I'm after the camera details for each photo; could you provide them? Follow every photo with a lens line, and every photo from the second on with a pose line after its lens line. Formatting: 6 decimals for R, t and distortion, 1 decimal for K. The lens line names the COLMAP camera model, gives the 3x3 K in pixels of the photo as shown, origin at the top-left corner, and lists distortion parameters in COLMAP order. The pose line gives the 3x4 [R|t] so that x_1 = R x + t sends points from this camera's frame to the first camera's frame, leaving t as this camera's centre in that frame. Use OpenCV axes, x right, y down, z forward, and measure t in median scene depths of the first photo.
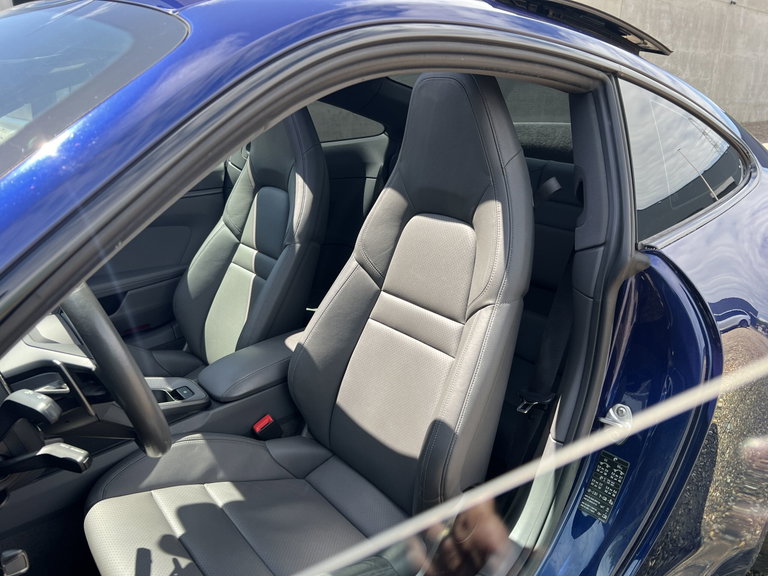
lens RADIAL K [[581.4, 0, 385.7], [0, 581.4, 287.3], [0, 0, 1]] dist [0.040565, -0.053374]
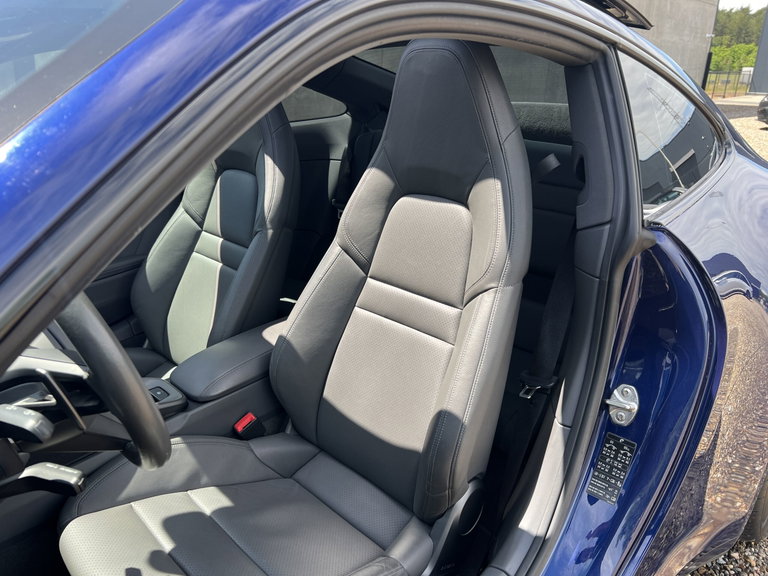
lens RADIAL K [[581.4, 0, 384.0], [0, 581.4, 288.4], [0, 0, 1]] dist [0.040565, -0.053374]
pose [[0.994829, -0.032209, 0.096321, -0.087801], [0.029657, 0.999173, 0.027815, -0.001489], [-0.097138, -0.024815, 0.994962, 0.061216]]
